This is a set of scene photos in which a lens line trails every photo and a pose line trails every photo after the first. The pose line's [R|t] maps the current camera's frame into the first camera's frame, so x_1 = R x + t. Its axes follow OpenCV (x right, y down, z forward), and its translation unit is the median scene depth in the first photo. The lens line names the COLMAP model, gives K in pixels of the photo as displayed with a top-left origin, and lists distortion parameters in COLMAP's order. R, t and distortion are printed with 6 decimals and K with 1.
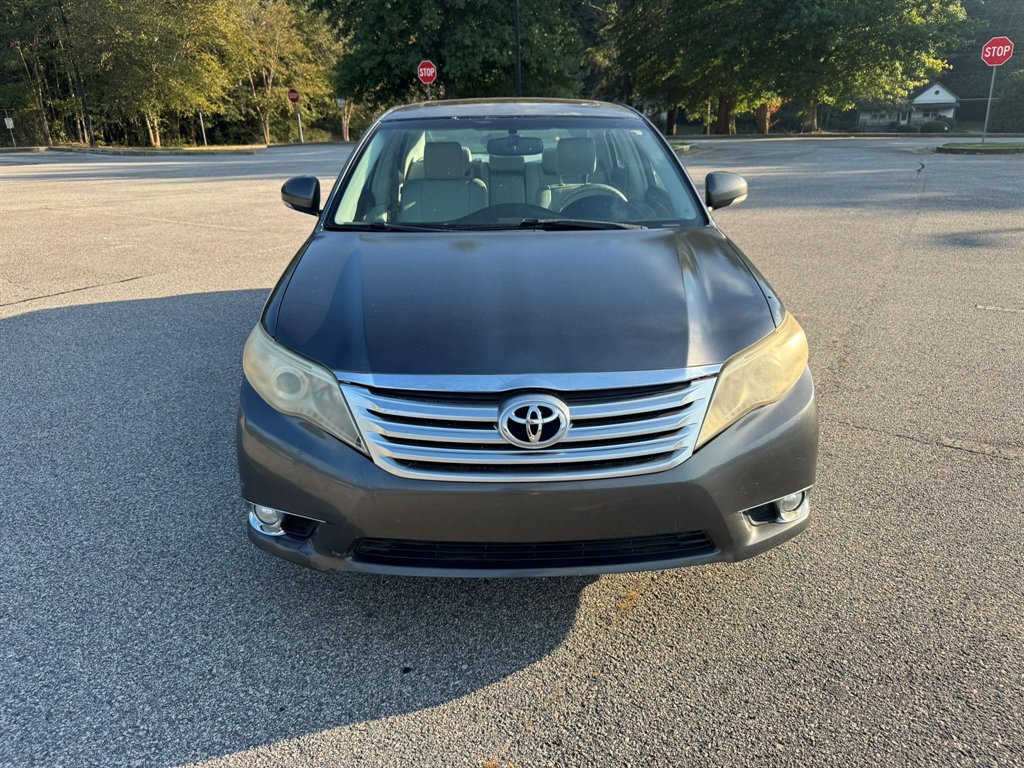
lens RADIAL K [[728.0, 0, 516.4], [0, 728.0, 390.8], [0, 0, 1]] dist [0.006742, -0.011200]
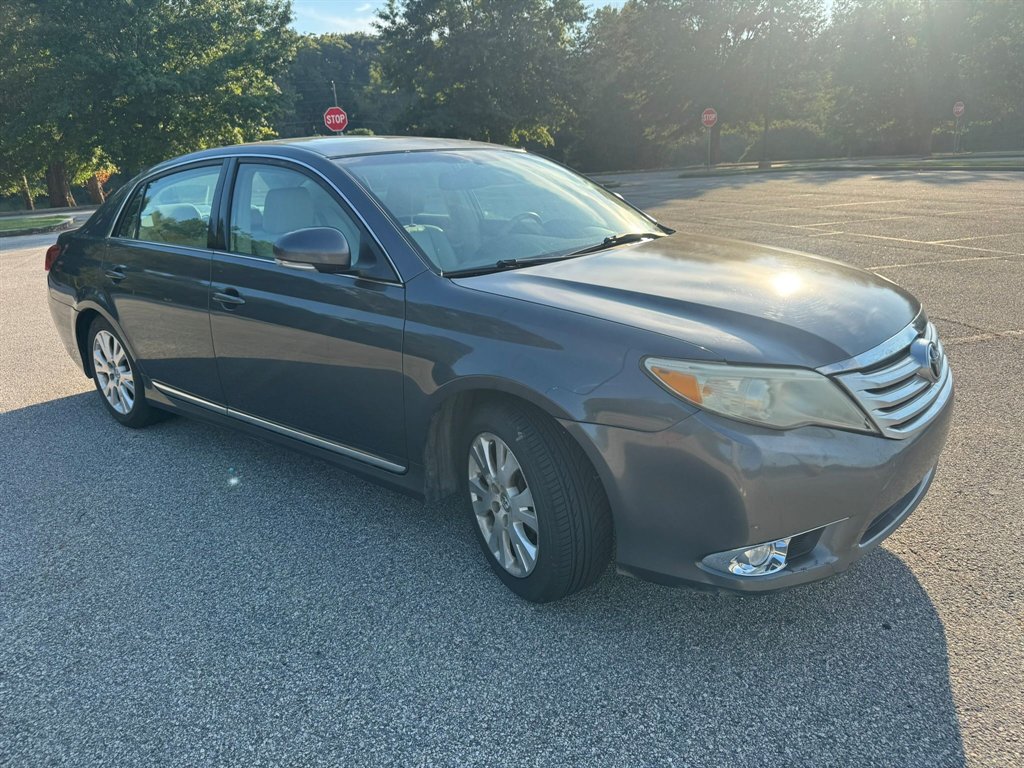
lens RADIAL K [[728.0, 0, 516.4], [0, 728.0, 390.8], [0, 0, 1]] dist [0.006742, -0.011200]
pose [[0.650756, -0.252856, 0.715947, -1.034169], [0.311767, 0.948751, 0.051698, -0.147675], [-0.692328, 0.189566, 0.696238, 0.497311]]
